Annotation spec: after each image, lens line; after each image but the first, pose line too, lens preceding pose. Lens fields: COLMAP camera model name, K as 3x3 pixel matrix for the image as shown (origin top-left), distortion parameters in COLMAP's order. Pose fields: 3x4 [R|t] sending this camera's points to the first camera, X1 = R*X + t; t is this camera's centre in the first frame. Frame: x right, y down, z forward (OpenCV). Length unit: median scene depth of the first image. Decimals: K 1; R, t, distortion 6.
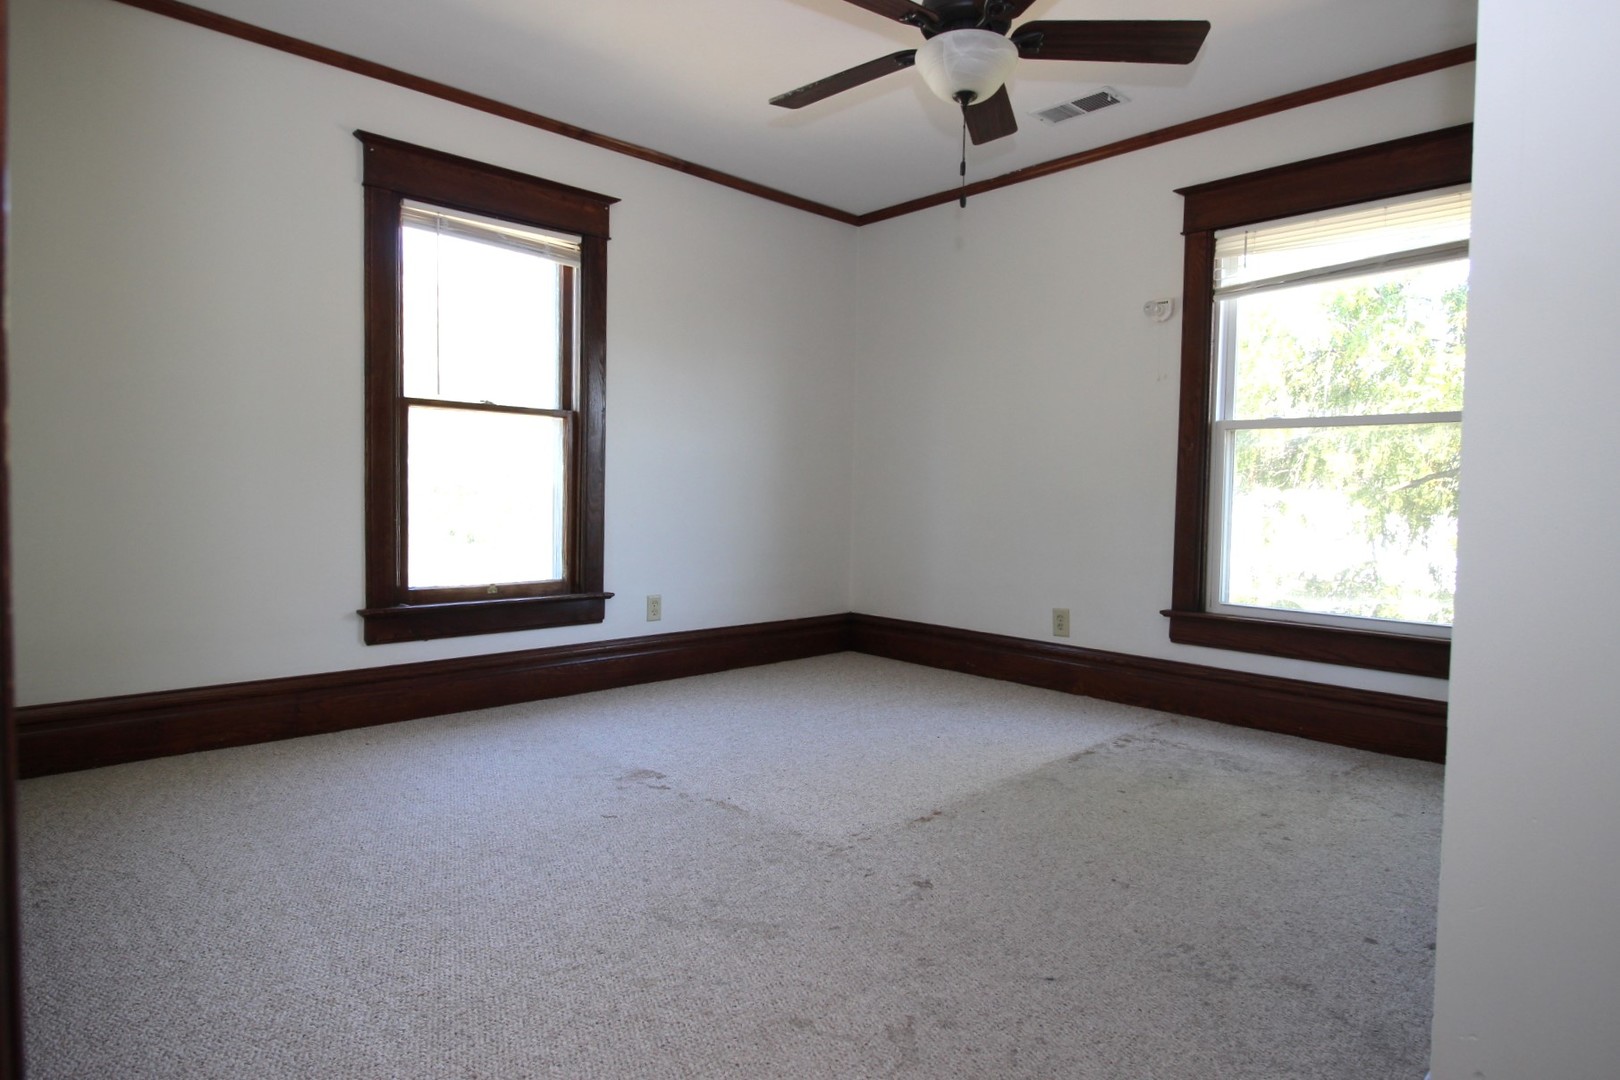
lens RADIAL K [[886.4, 0, 809.3], [0, 886.4, 531.0], [0, 0, 1]] dist [-0.007934, -0.001498]
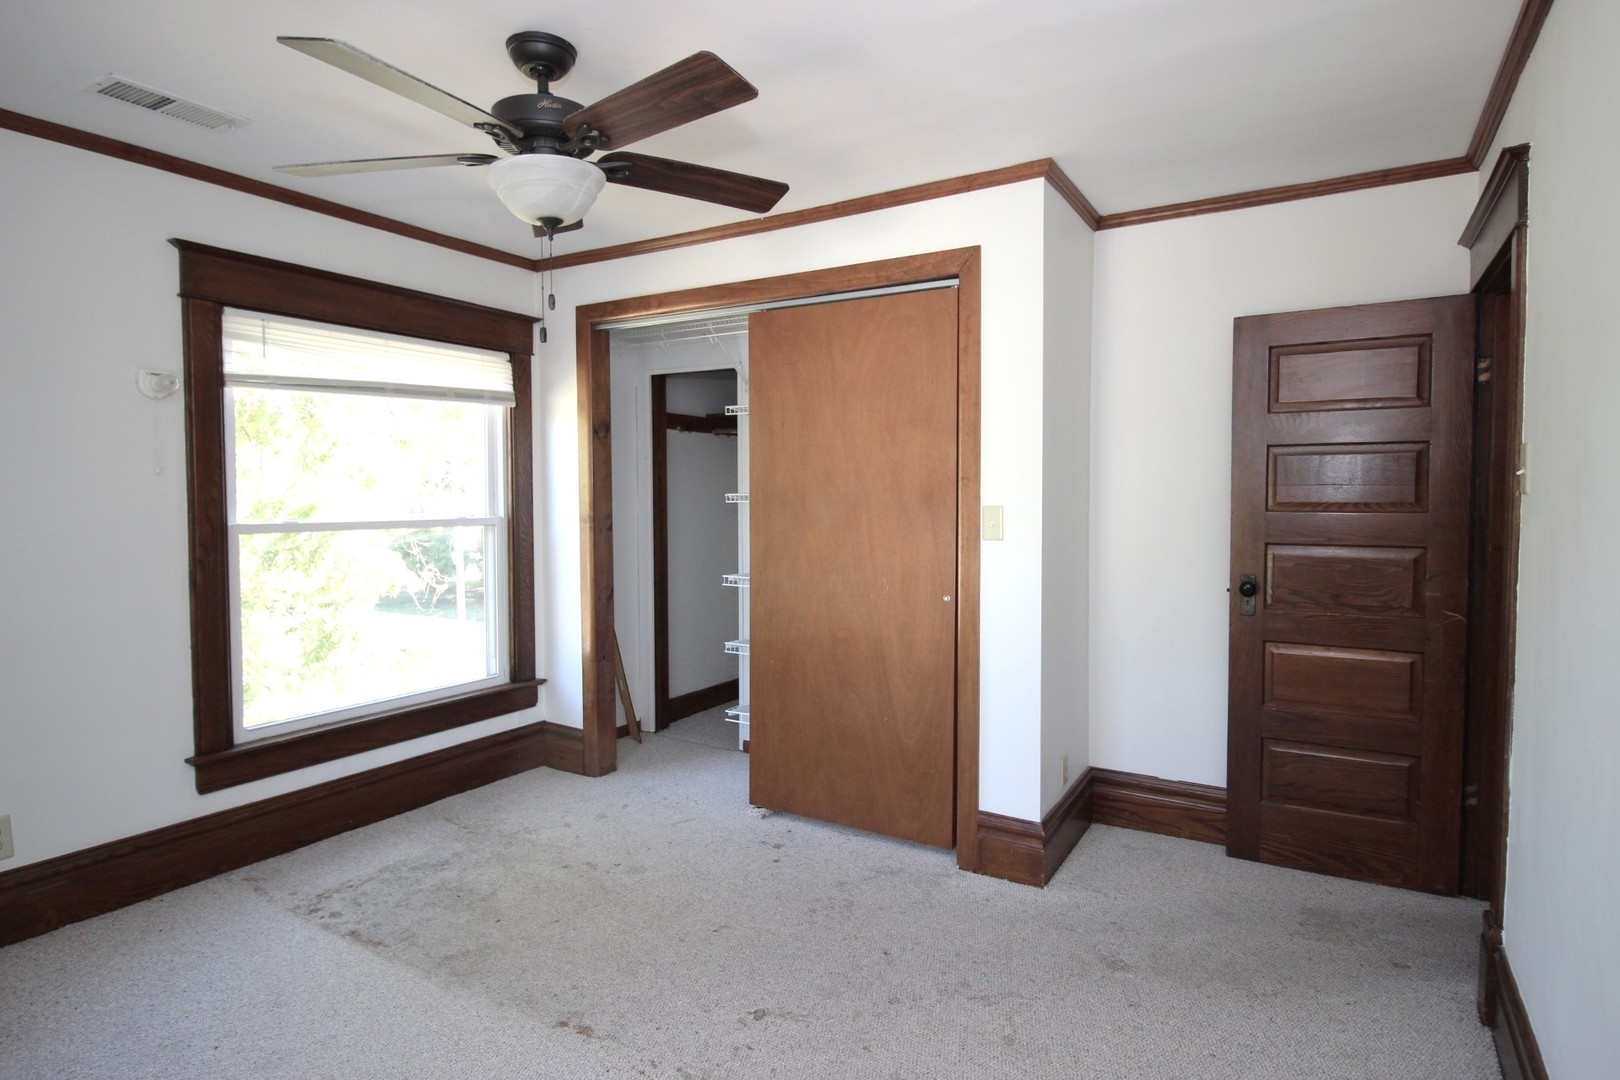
lens RADIAL K [[886.4, 0, 805.4], [0, 886.4, 534.2], [0, 0, 1]] dist [-0.007934, -0.001498]
pose [[-0.251816, -0.069970, 0.965243, -0.507598], [0.042063, 0.995649, 0.083148, -0.160861], [-0.966861, 0.061539, -0.247777, 0.656644]]
